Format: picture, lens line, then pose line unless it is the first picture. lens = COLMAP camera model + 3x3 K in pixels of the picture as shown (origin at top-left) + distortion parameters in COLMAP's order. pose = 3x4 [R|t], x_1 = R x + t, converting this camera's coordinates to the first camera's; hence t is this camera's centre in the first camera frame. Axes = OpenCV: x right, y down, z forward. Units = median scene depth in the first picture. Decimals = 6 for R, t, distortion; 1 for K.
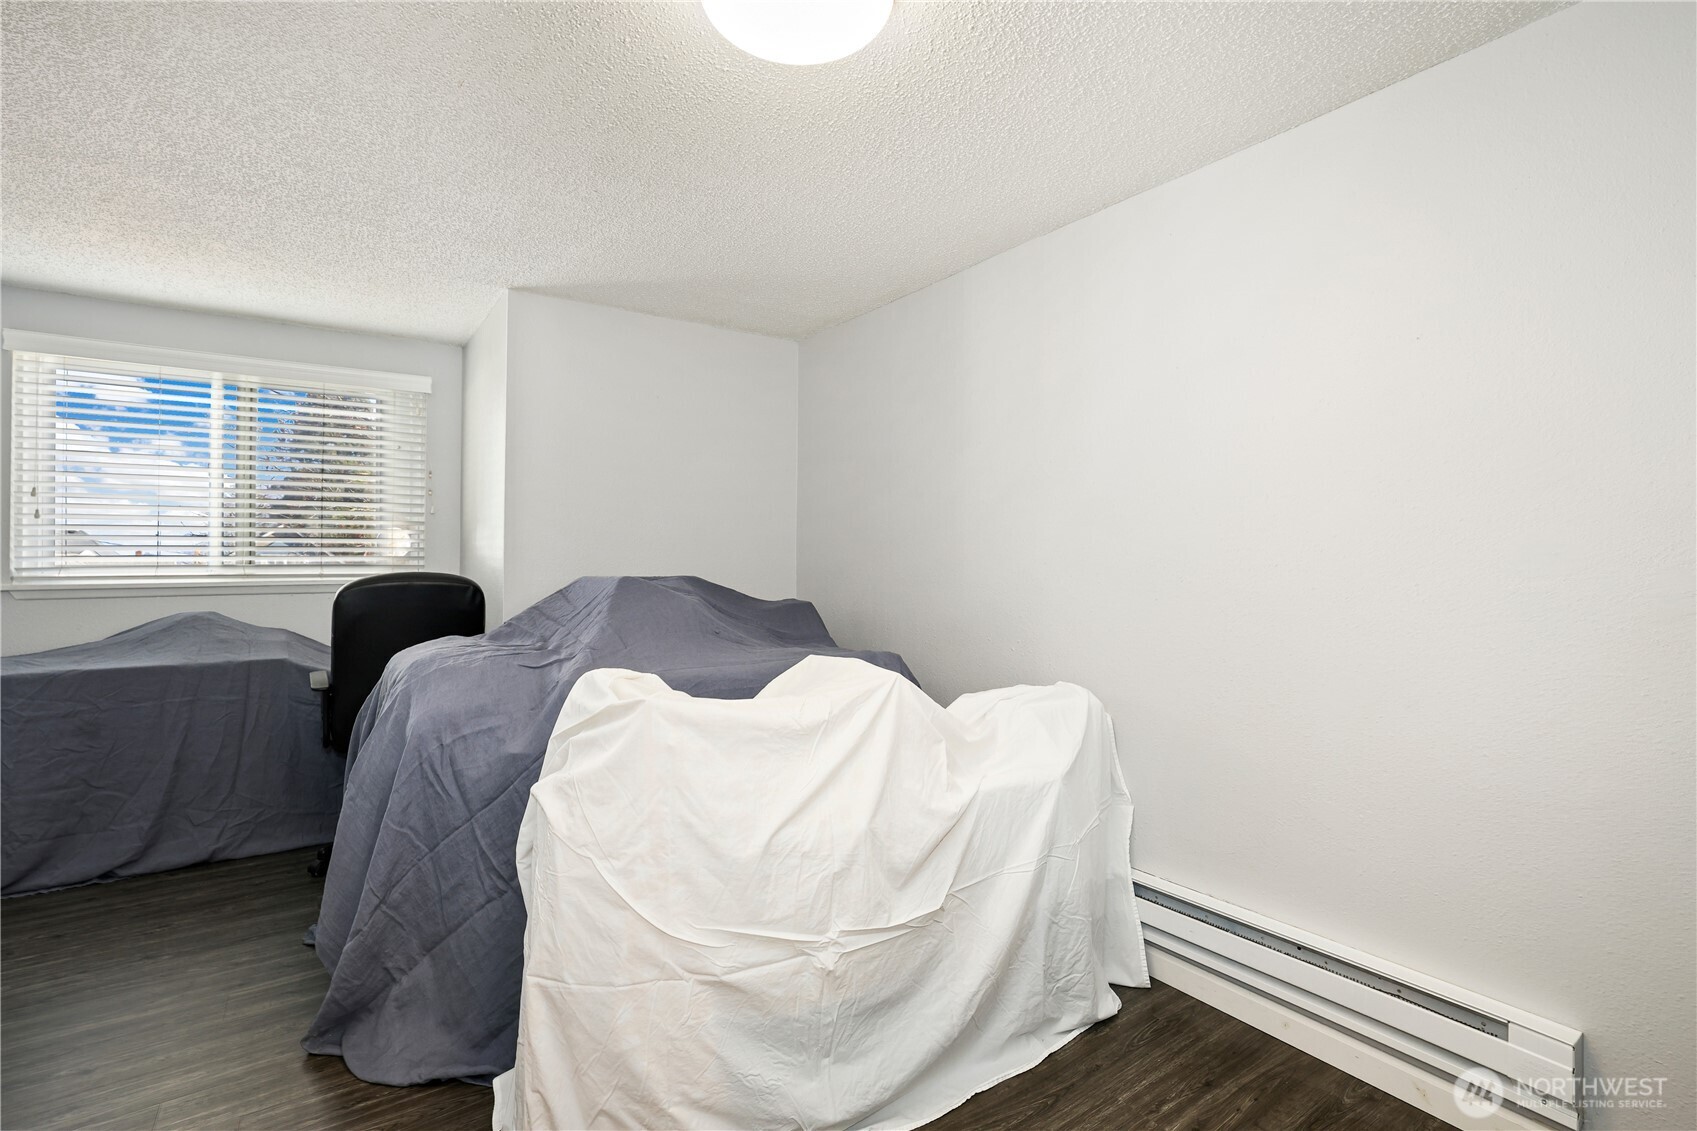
lens RADIAL K [[790.5, 0, 844.4], [0, 790.5, 589.3], [0, 0, 1]] dist [-0.002383, -0.000525]
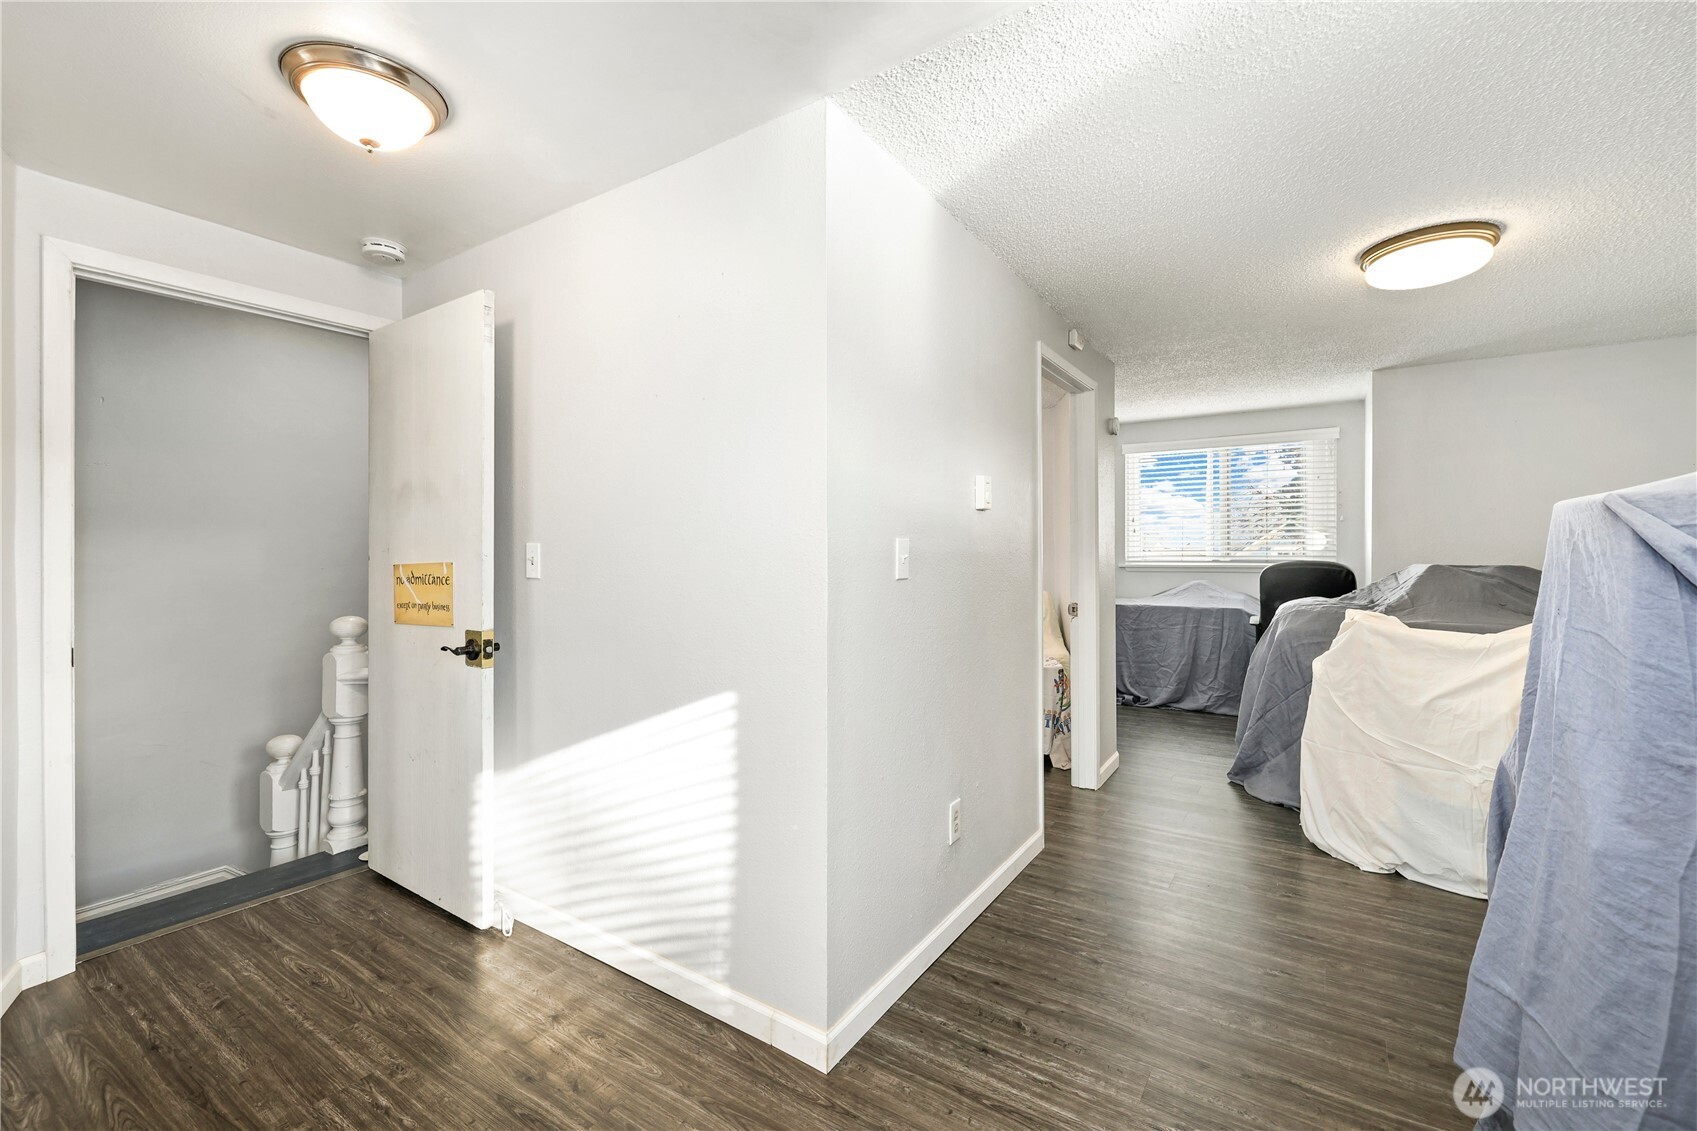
lens RADIAL K [[751.8, 0, 856.8], [0, 751.8, 556.2], [0, 0, 1]] dist [-0.039860, 0.020795]
pose [[0.408054, -0.003830, -0.912950, 0.778851], [-0.022777, 0.999637, -0.014374, 0.019888], [0.912673, 0.026660, 0.407819, -0.799252]]
